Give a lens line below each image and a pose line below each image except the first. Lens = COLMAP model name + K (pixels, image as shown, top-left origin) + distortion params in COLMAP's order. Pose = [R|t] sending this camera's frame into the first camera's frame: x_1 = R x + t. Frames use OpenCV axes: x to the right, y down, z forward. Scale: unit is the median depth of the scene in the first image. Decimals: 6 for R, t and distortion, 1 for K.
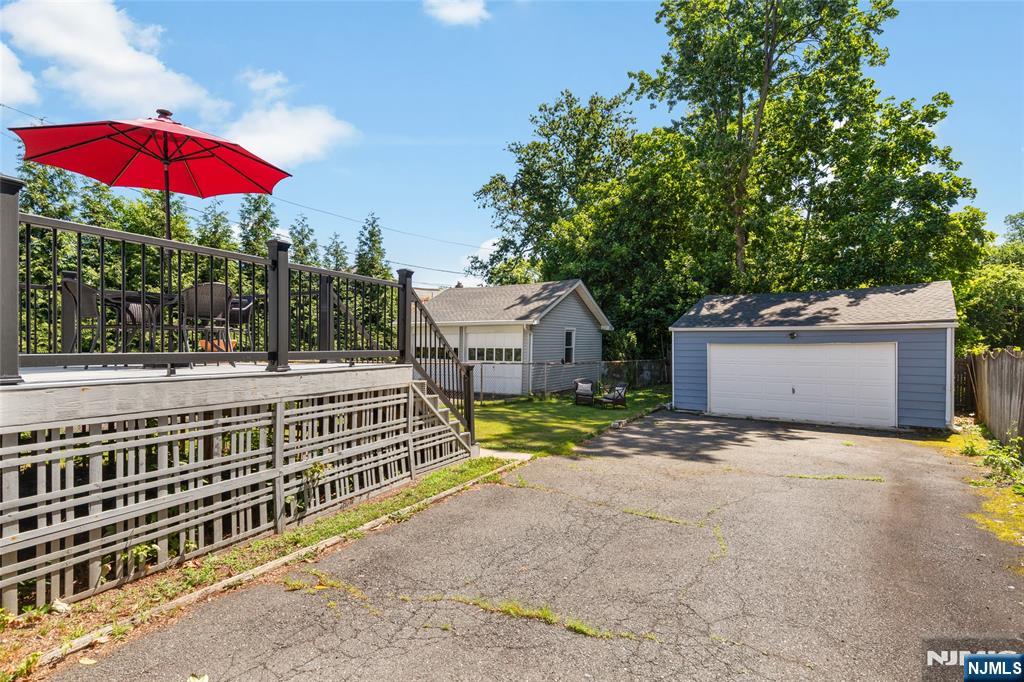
lens RADIAL K [[512.6, 0, 512.0], [0, 512.6, 341.0], [0, 0, 1]] dist [-0.020037, -0.000130]
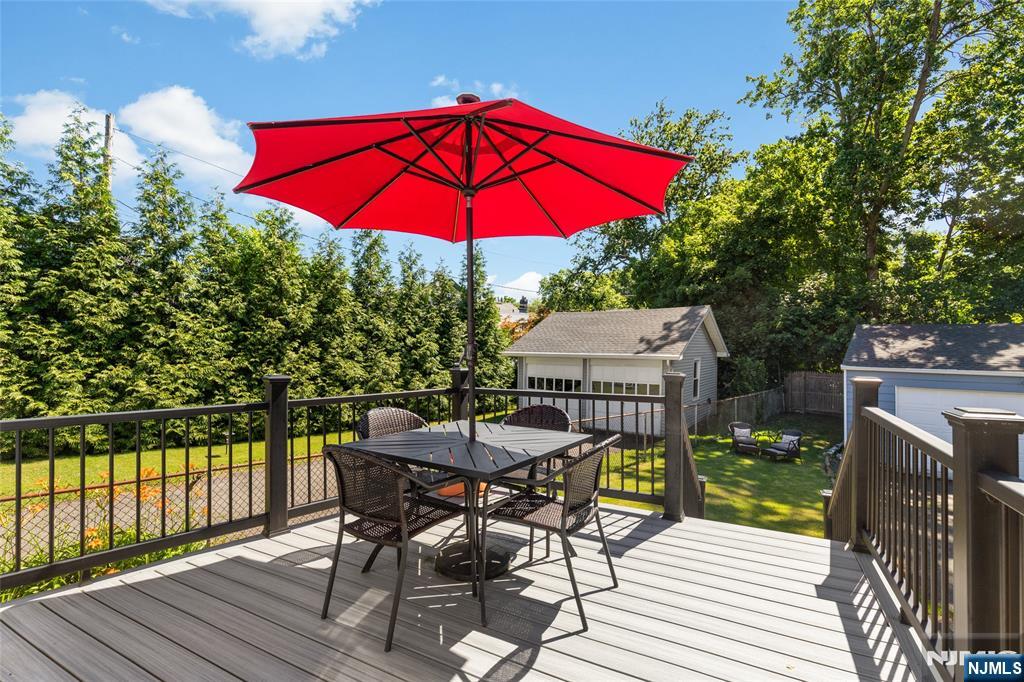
lens RADIAL K [[470.0, 0, 512.0], [0, 470.0, 341.0], [0, 0, 1]] dist [-0.000591, -0.000112]
pose [[0.996542, 0.001675, -0.083079, -0.160392], [-0.002460, 0.999953, -0.009346, -0.051462], [0.083060, 0.009518, 0.996499, 0.137137]]
